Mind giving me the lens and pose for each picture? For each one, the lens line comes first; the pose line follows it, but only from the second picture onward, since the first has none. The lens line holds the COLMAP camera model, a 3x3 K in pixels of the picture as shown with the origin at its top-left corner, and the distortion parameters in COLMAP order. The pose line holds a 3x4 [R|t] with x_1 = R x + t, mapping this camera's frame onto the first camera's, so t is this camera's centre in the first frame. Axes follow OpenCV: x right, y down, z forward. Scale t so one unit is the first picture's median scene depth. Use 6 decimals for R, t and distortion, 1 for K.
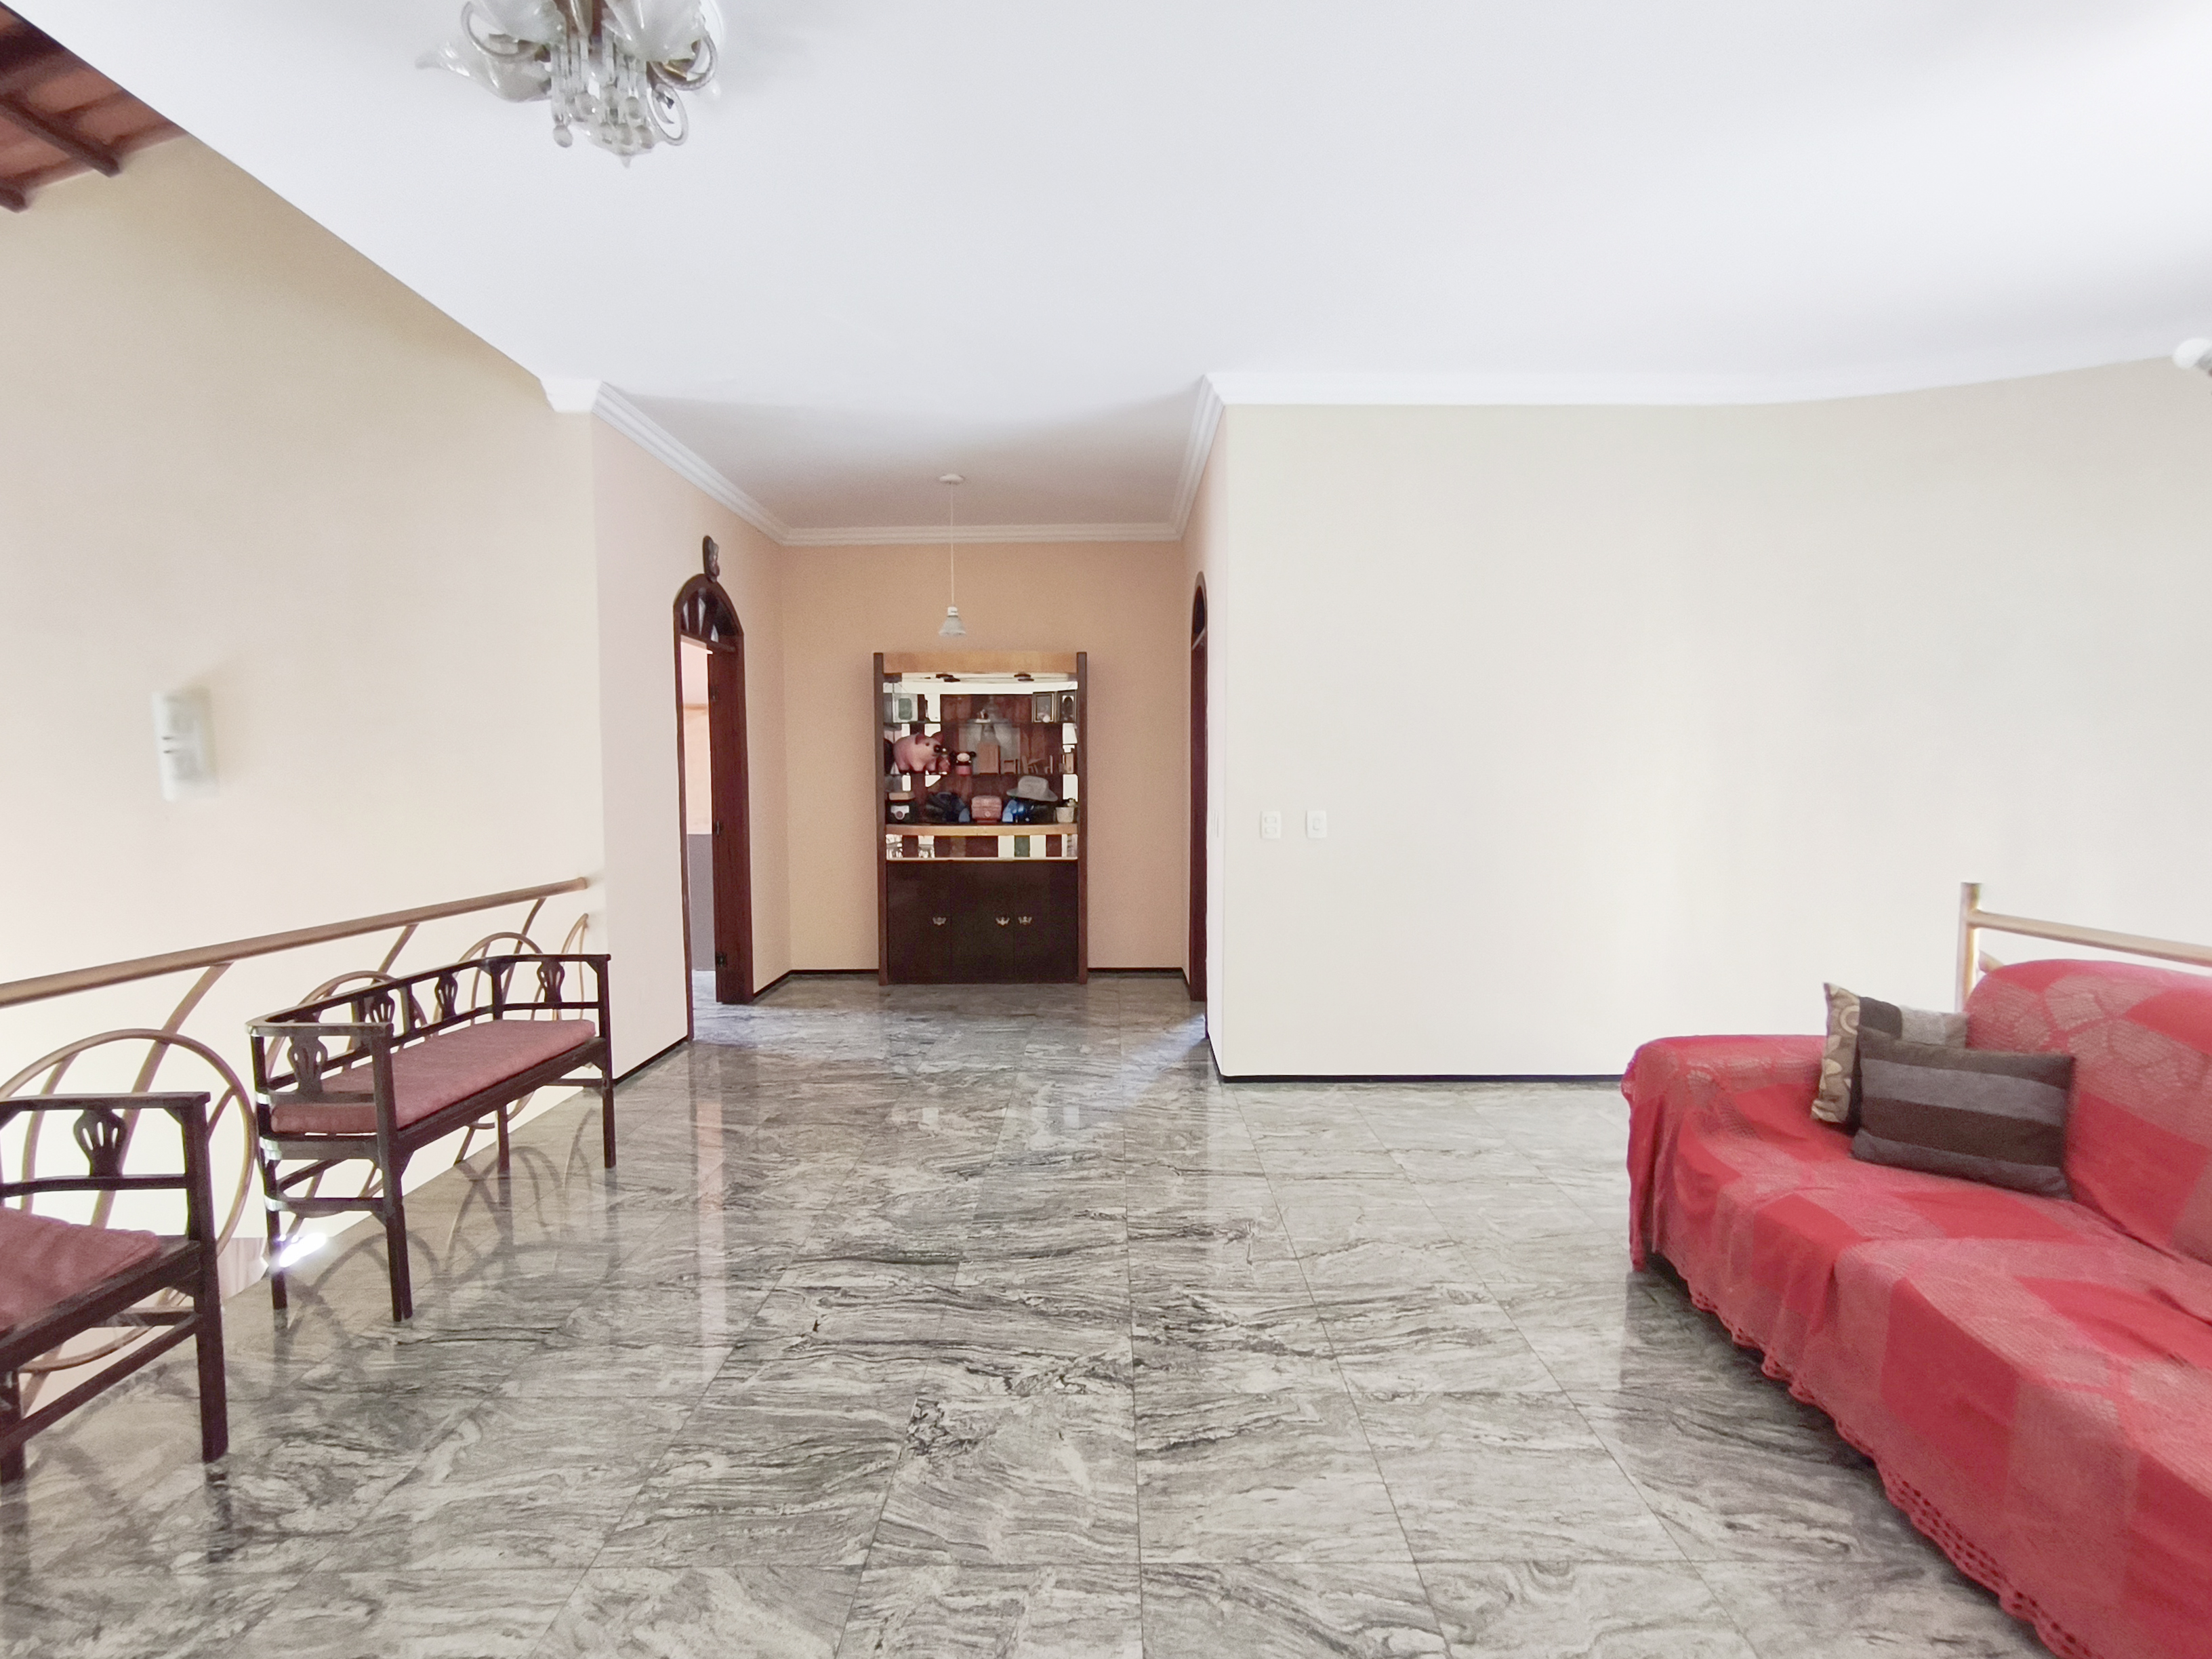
lens RADIAL K [[989.8, 0, 1106.0], [0, 989.8, 829.5], [0, 0, 1]] dist [-0.001088, -0.000264]
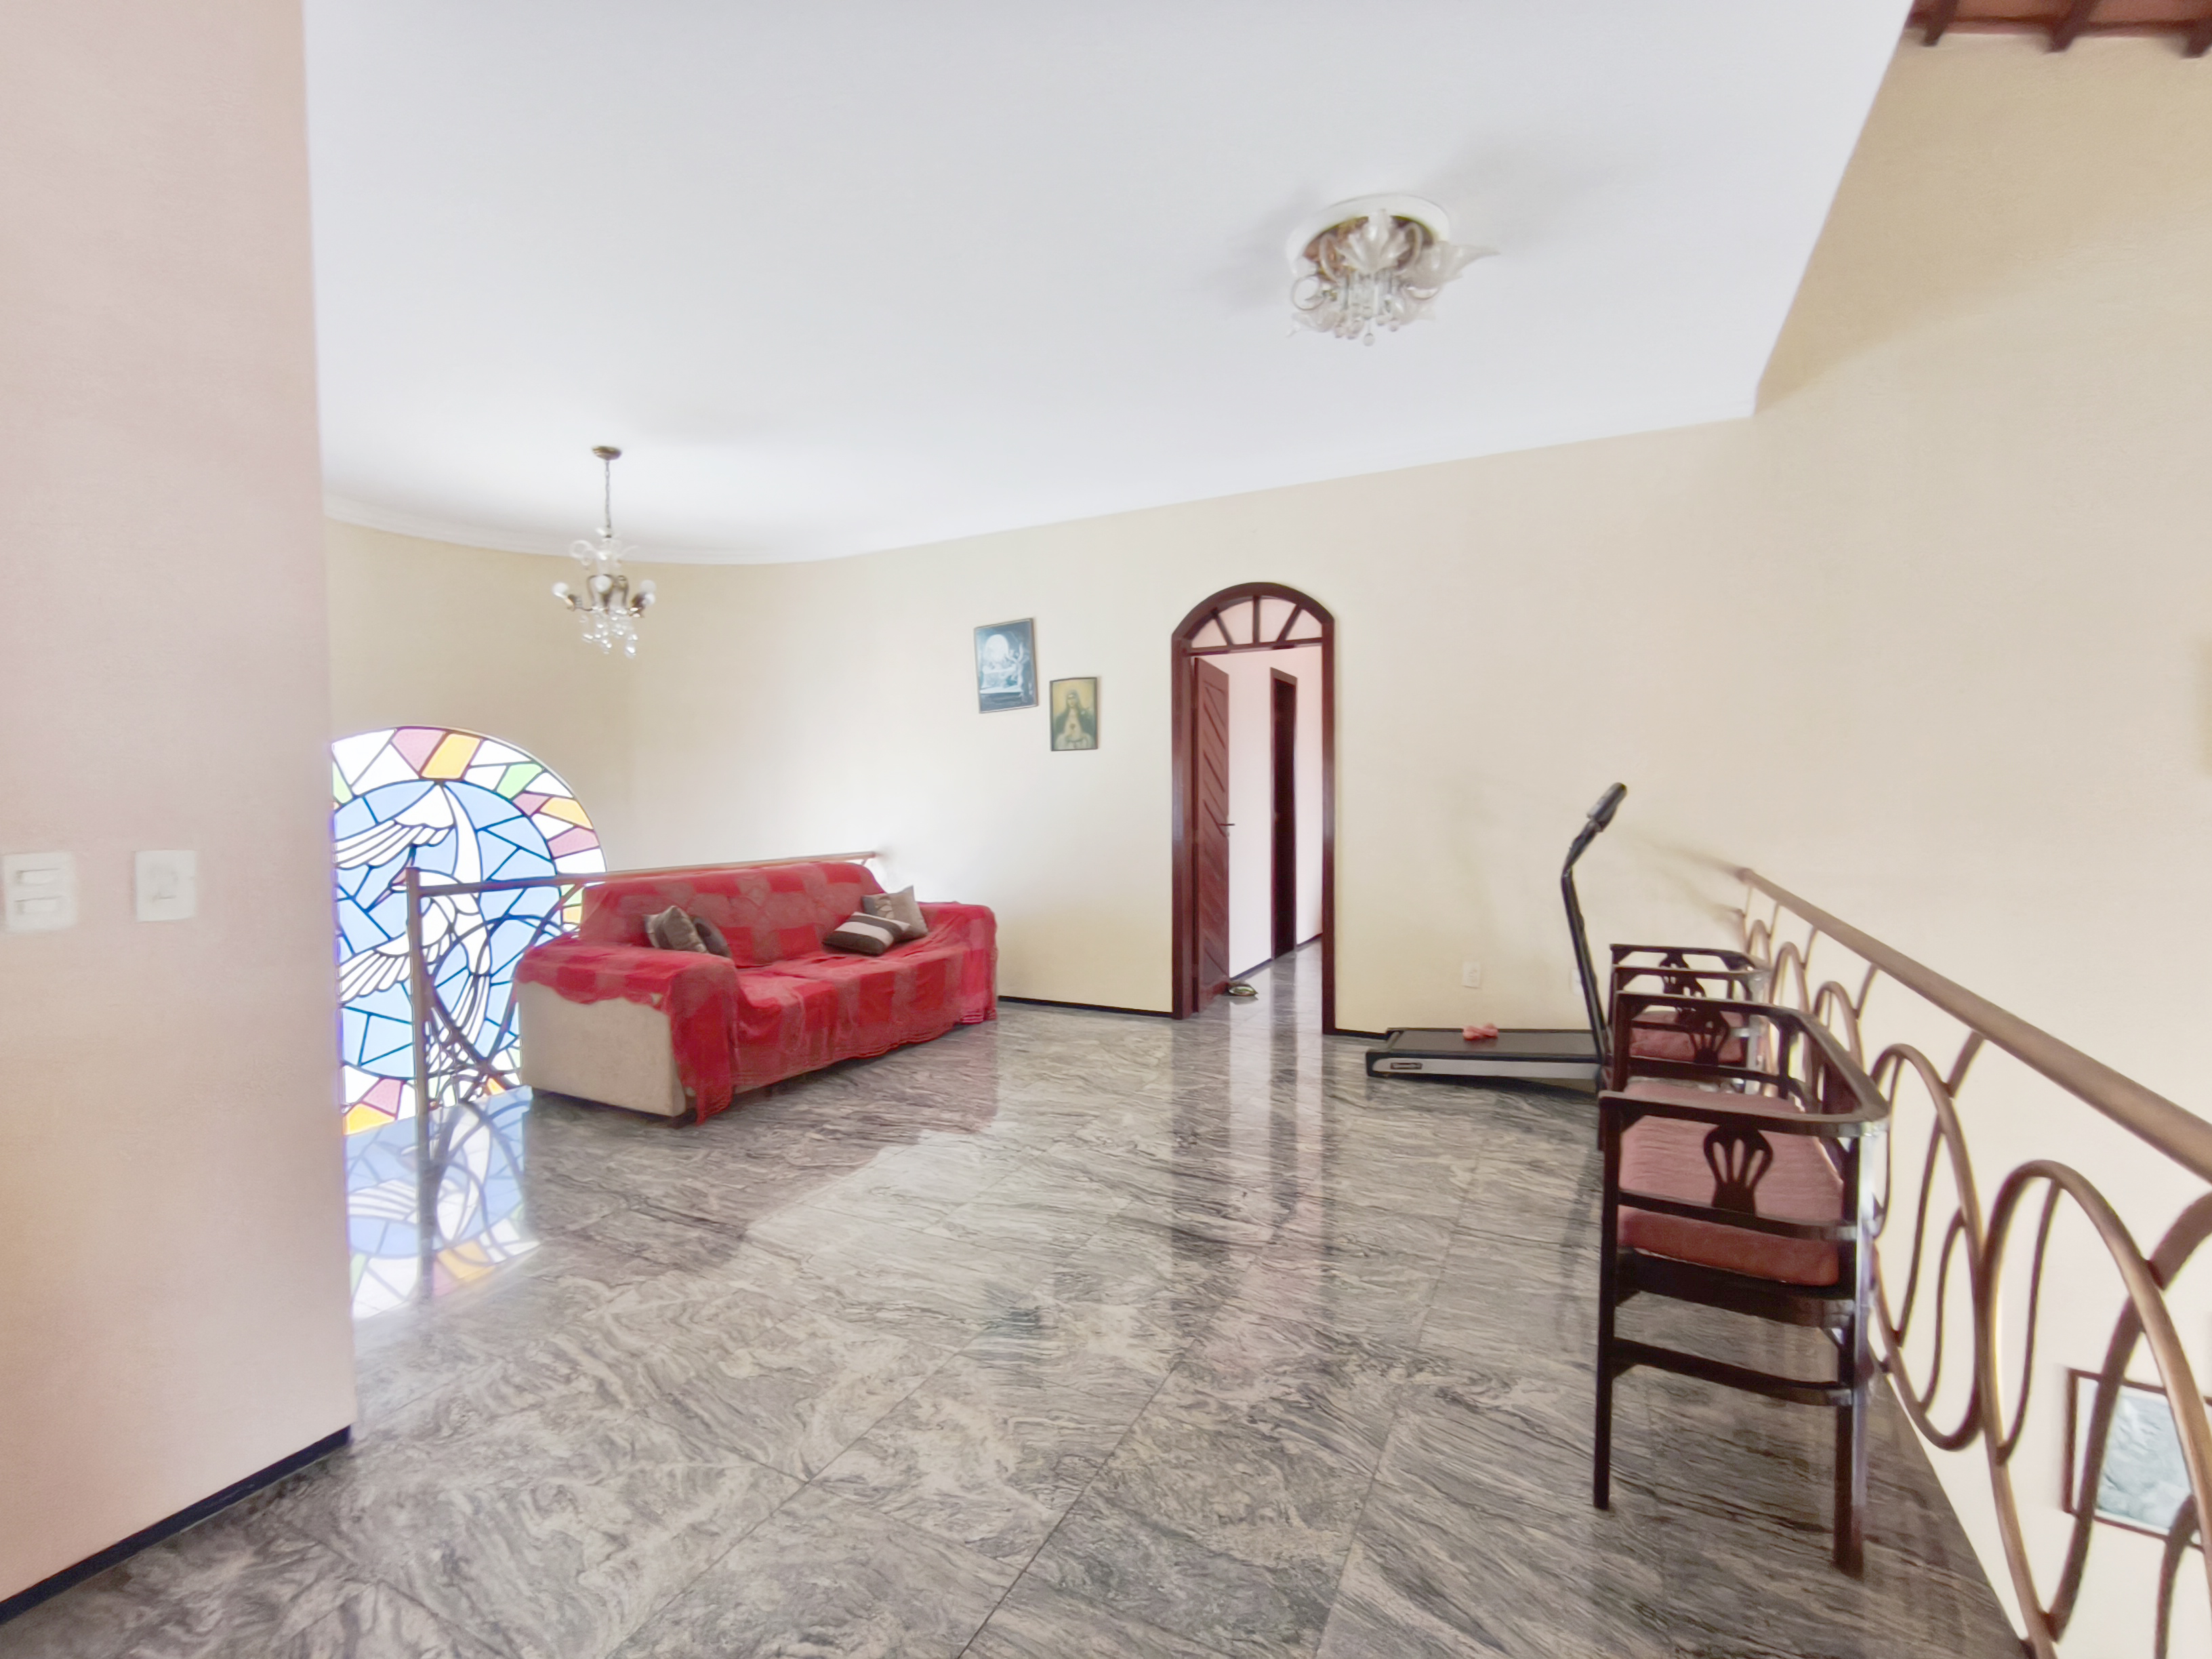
lens RADIAL K [[989.8, 0, 1106.0], [0, 989.8, 829.5], [0, 0, 1]] dist [-0.001088, -0.000264]
pose [[-0.894352, -0.002666, 0.447357, -0.622052], [0.035711, 0.996366, 0.077332, -0.075354], [-0.445937, 0.085137, -0.891006, 1.924171]]
